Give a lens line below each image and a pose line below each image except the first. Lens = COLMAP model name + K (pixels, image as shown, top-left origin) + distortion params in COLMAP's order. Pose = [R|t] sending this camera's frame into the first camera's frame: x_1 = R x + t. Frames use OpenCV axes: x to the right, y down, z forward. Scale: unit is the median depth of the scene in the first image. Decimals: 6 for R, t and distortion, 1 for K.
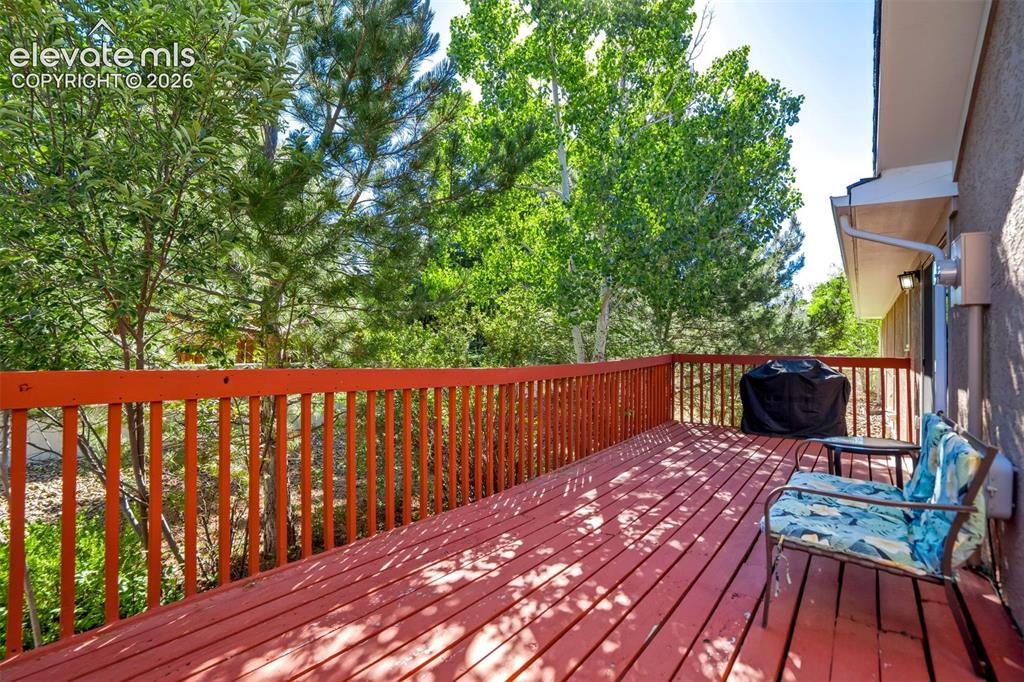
lens RADIAL K [[494.4, 0, 499.0], [0, 494.4, 347.9], [0, 0, 1]] dist [-0.037930, 0.023478]
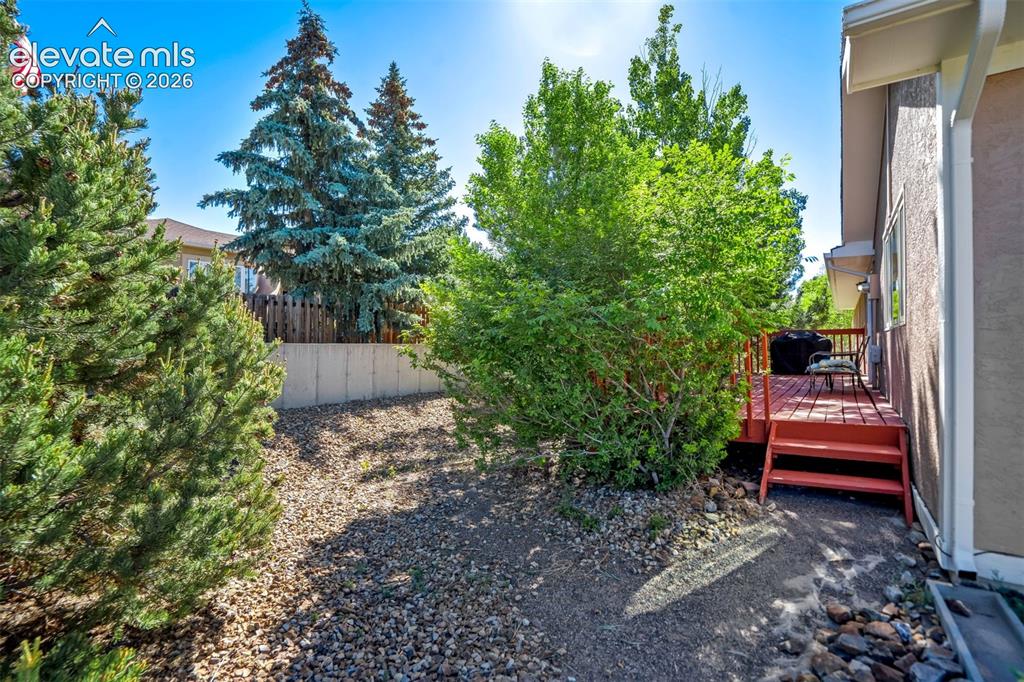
lens RADIAL K [[494.4, 0, 499.0], [0, 494.4, 347.9], [0, 0, 1]] dist [-0.037930, 0.023478]
pose [[0.999517, -0.012854, 0.028291, -0.574844], [0.012800, 0.999916, 0.002077, 0.071436], [-0.028316, -0.001714, 0.999598, -0.785775]]
